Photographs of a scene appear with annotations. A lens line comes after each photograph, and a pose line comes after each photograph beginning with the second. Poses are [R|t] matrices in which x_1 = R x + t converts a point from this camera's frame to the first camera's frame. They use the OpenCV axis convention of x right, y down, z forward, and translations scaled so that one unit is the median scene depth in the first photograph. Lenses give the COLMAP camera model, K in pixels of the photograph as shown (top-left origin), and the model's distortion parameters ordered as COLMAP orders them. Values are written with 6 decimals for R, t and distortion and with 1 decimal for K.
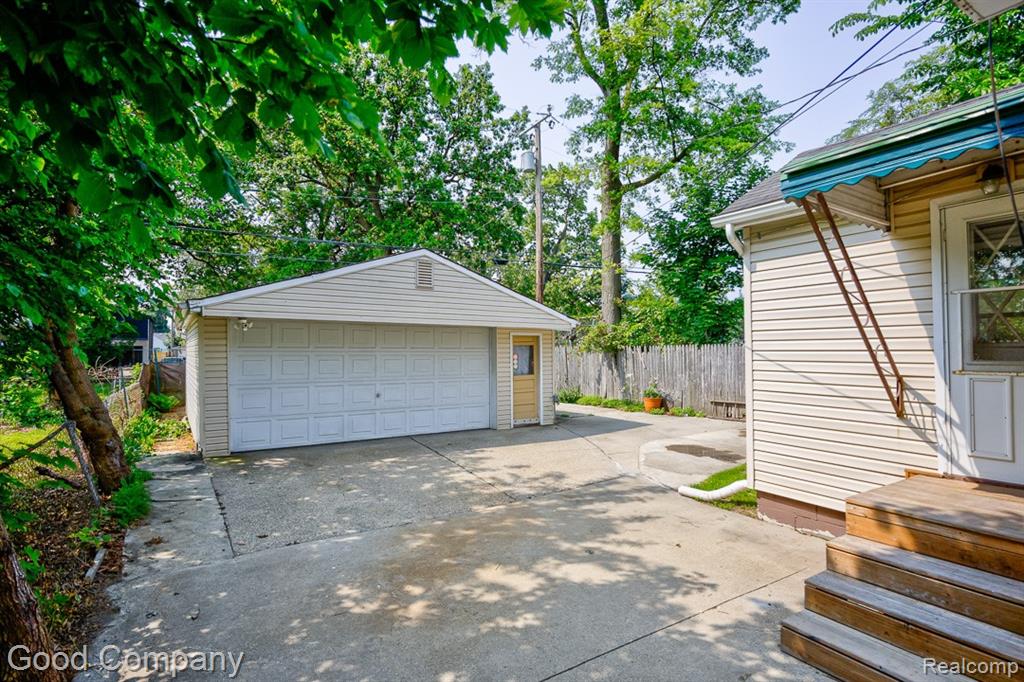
lens RADIAL K [[502.7, 0, 512.0], [0, 502.7, 341.0], [0, 0, 1]] dist [0.000337, 0.000313]
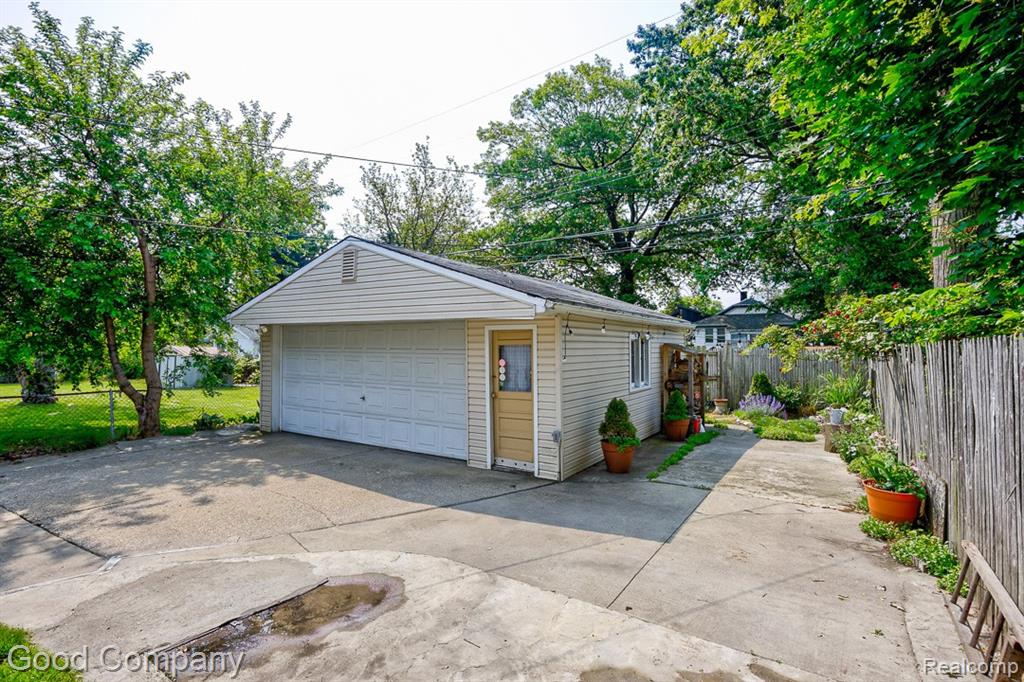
lens RADIAL K [[505.3, 0, 516.7], [0, 505.3, 335.9], [0, 0, 1]] dist [-0.052601, 0.034762]
pose [[0.418557, -0.018392, -0.908004, 0.717009], [0.010620, 0.999826, -0.015356, 0.008019], [0.908128, -0.003216, 0.418680, 0.864647]]
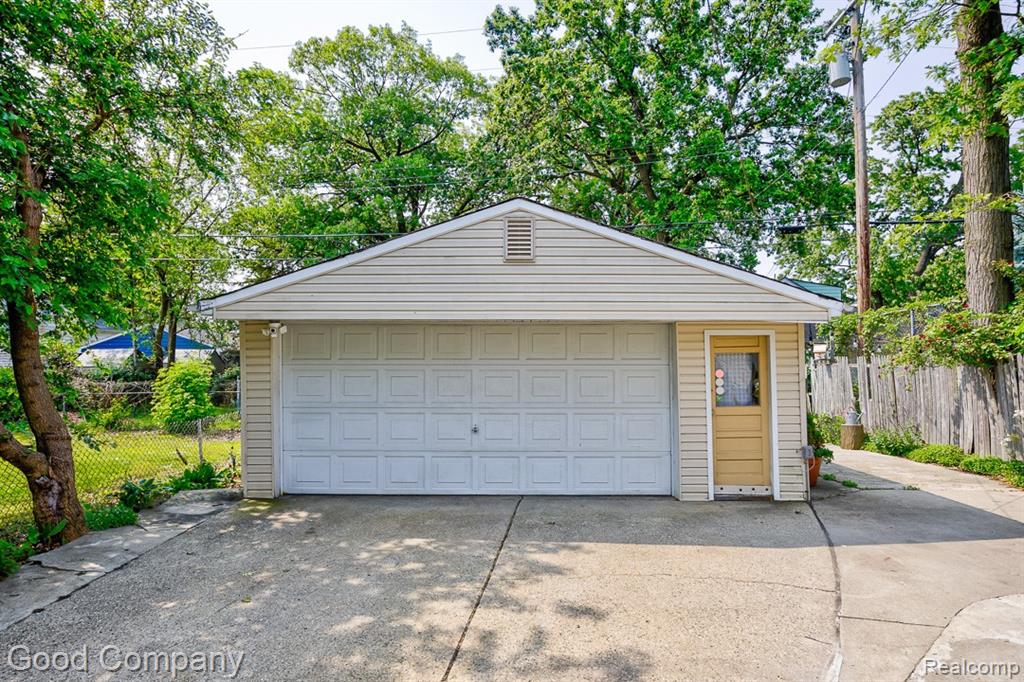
lens RADIAL K [[562.0, 0, 516.9], [0, 562.0, 347.6], [0, 0, 1]] dist [-0.004428, 0.000780]
pose [[0.828004, -0.019043, -0.560399, 0.200602], [0.013234, 0.999808, -0.014421, 0.009800], [0.560566, 0.004524, 0.828097, 0.410420]]
